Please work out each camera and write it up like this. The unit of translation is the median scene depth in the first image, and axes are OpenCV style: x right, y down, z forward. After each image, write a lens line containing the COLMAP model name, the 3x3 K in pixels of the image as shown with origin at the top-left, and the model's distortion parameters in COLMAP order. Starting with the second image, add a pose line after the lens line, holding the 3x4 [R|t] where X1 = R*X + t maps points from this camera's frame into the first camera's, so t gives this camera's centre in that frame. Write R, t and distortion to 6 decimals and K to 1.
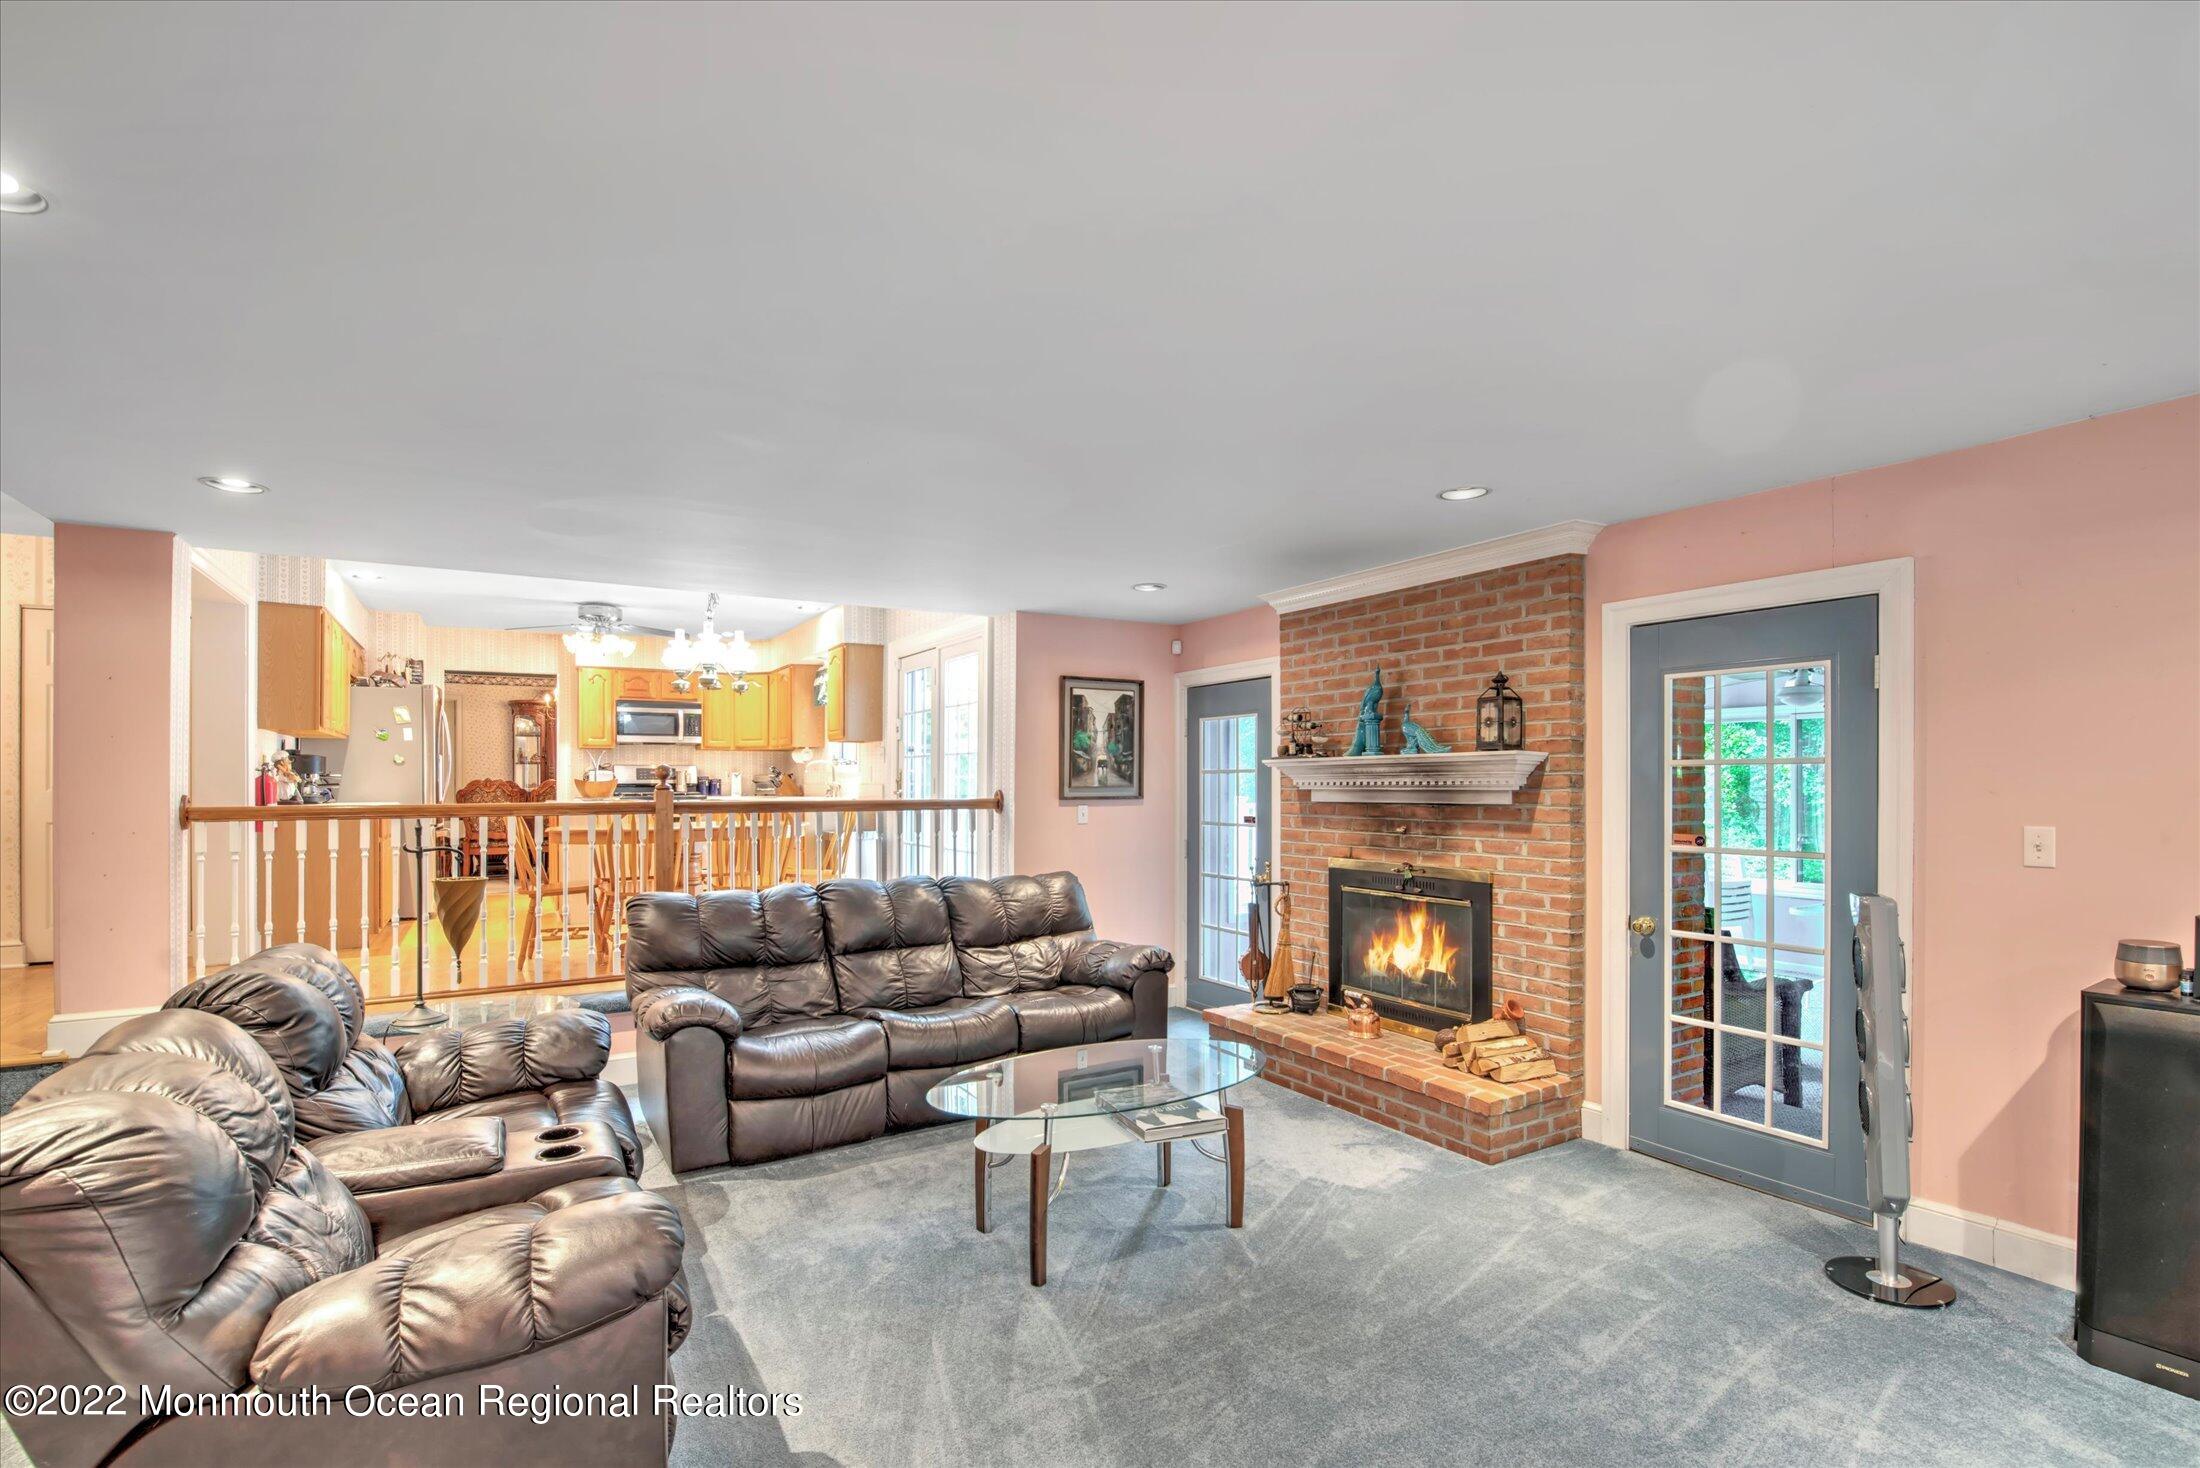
lens RADIAL K [[980.2, 0, 1081.5], [0, 980.2, 782.9], [0, 0, 1]] dist [-0.003417, -0.010262]
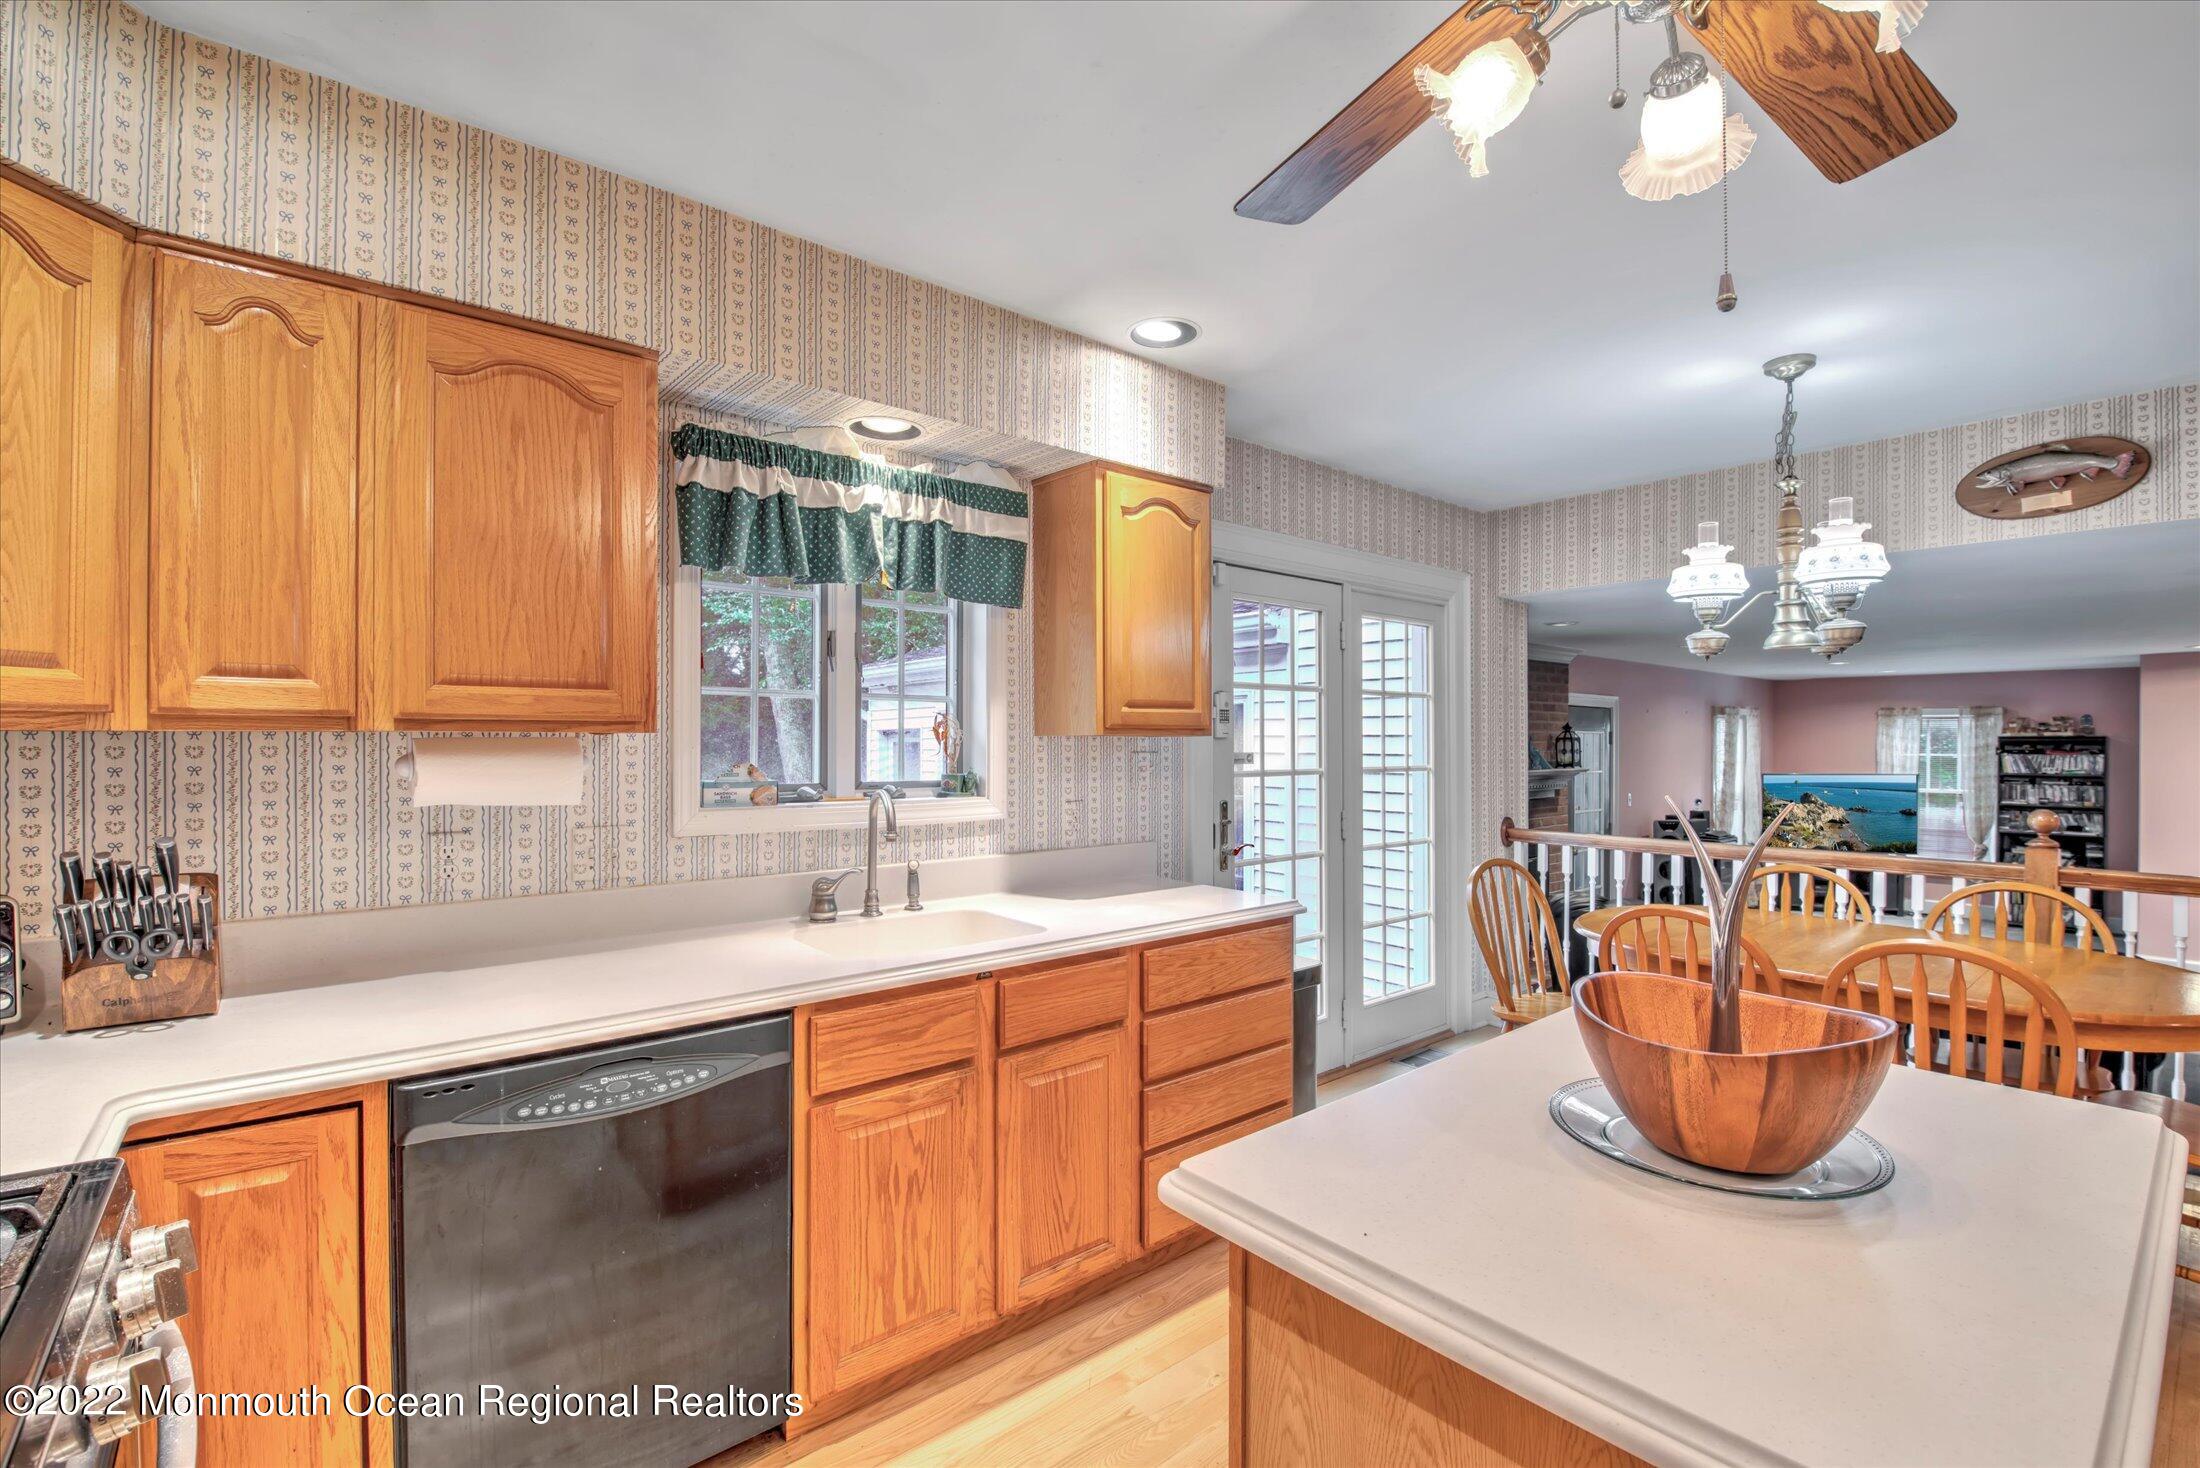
lens RADIAL K [[950.2, 0, 1123.1], [0, 950.2, 747.1], [0, 0, 1]] dist [-0.002071, -0.009709]
pose [[-0.154539, -0.007071, 0.987961, -0.499266], [-0.002780, 0.999974, 0.006722, -0.034259], [-0.987983, -0.001707, -0.154555, 0.895506]]
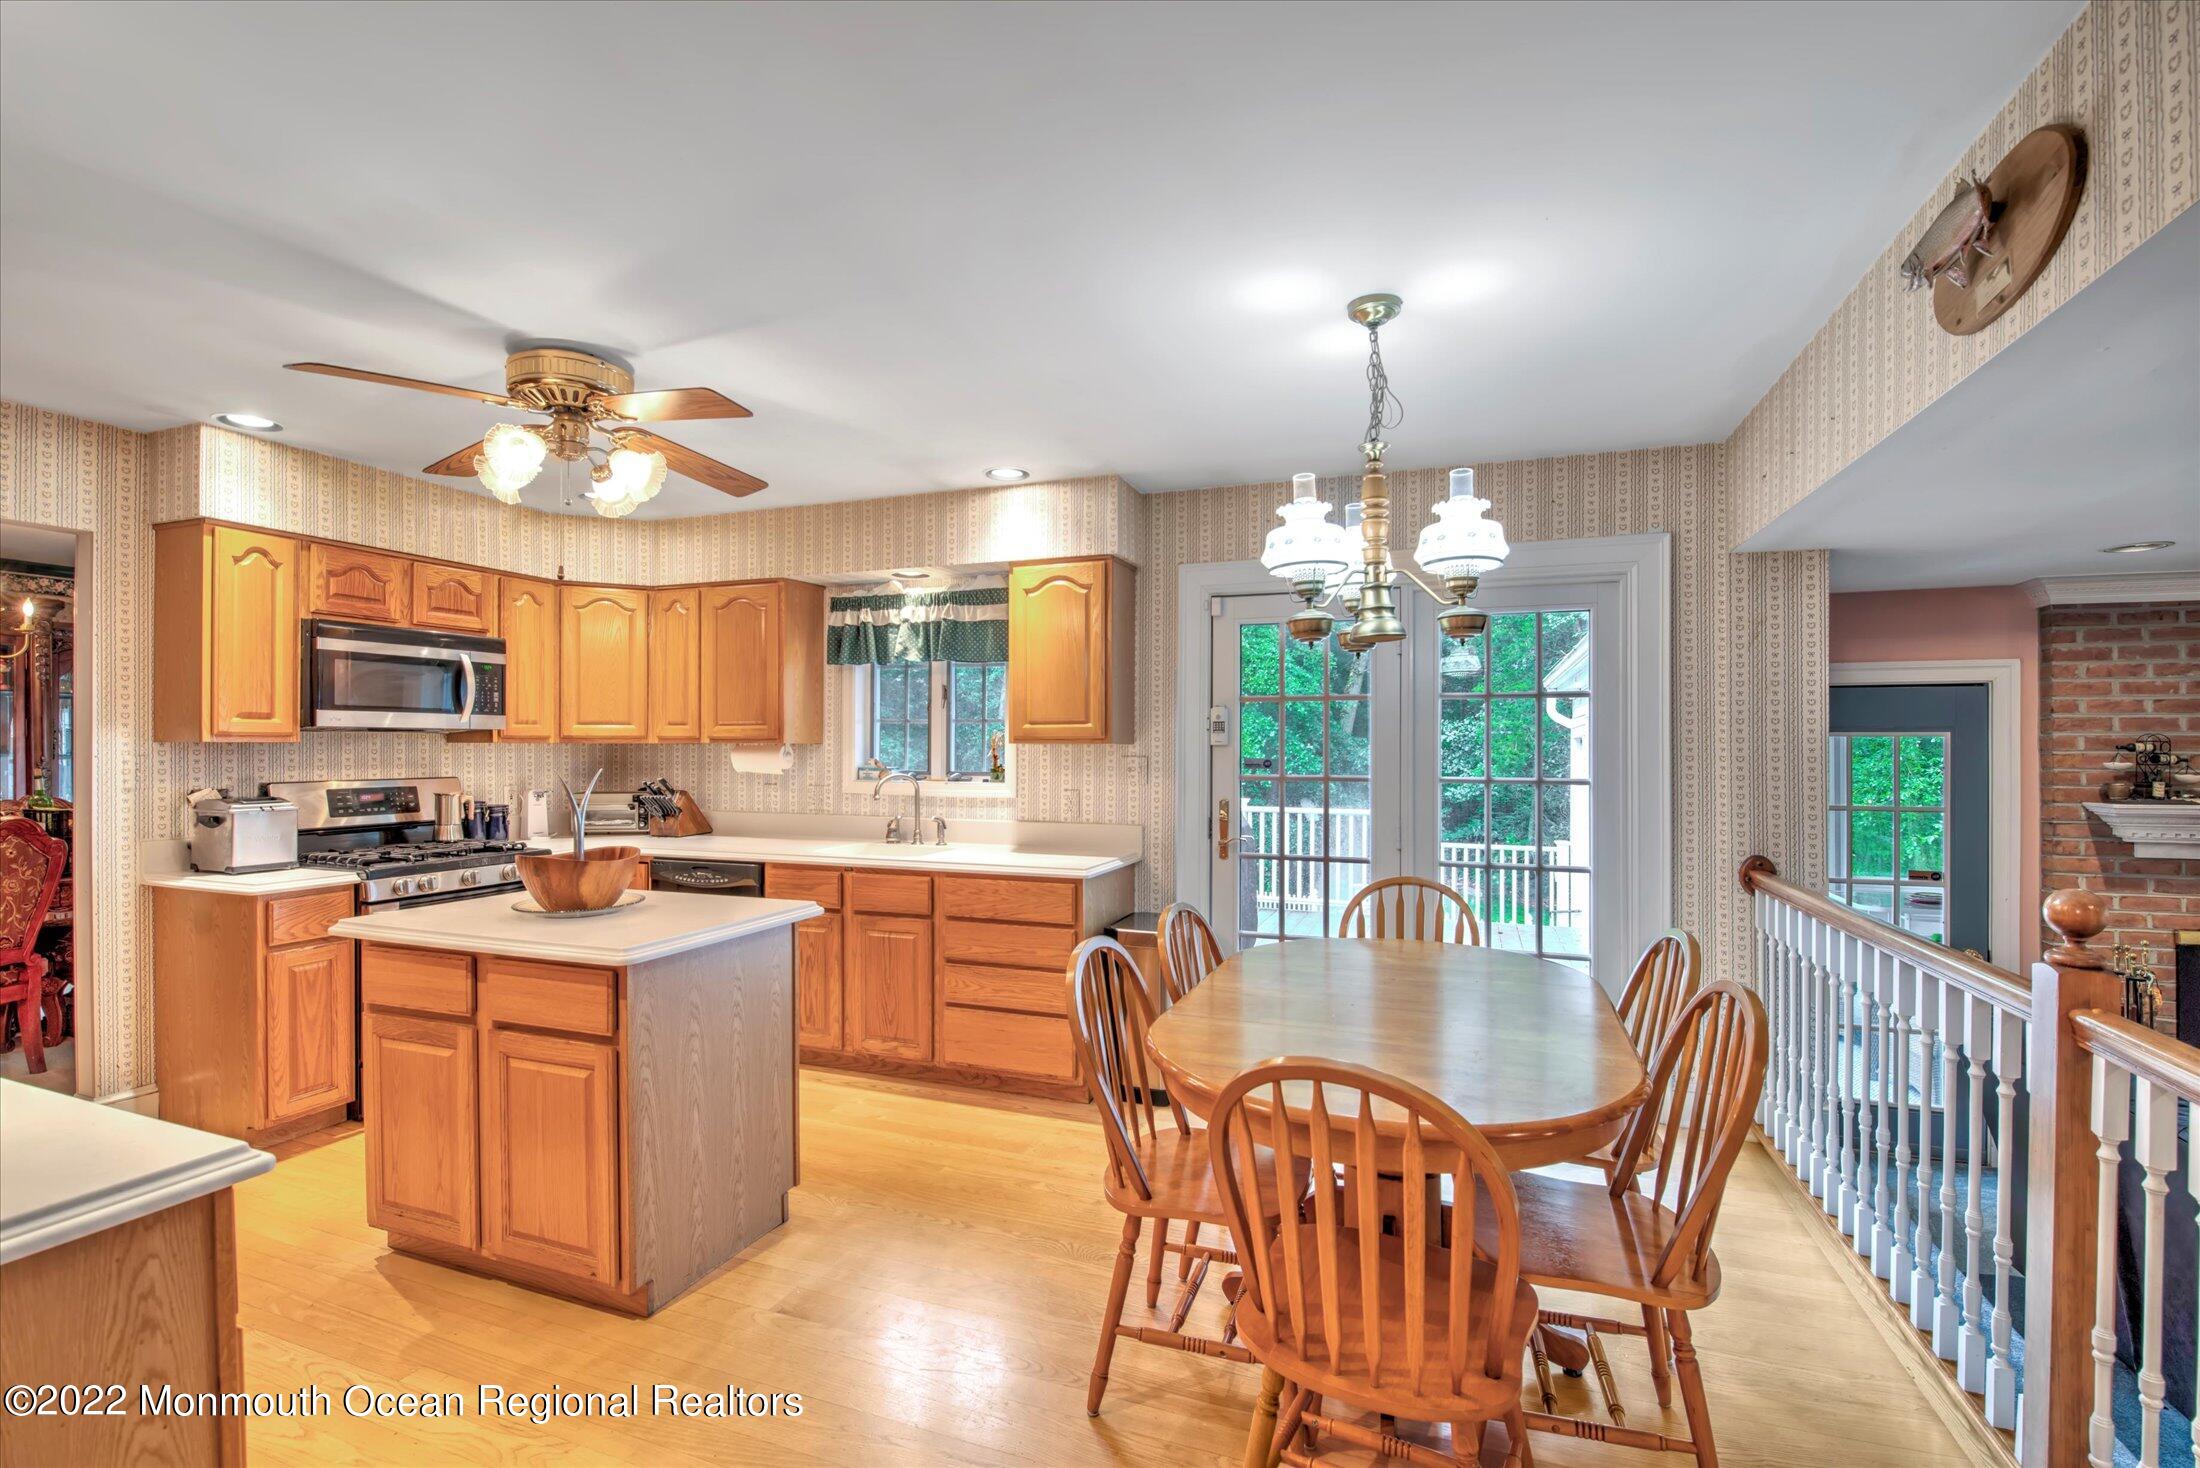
lens RADIAL K [[980.2, 0, 1102.8], [0, 980.2, 733.1], [0, 0, 1]] dist [-0.003417, -0.010262]
pose [[0.782504, 0.012333, 0.622523, -0.459955], [-0.003963, 0.999882, -0.014827, -0.034066], [-0.622633, 0.009136, 0.782461, 0.491804]]
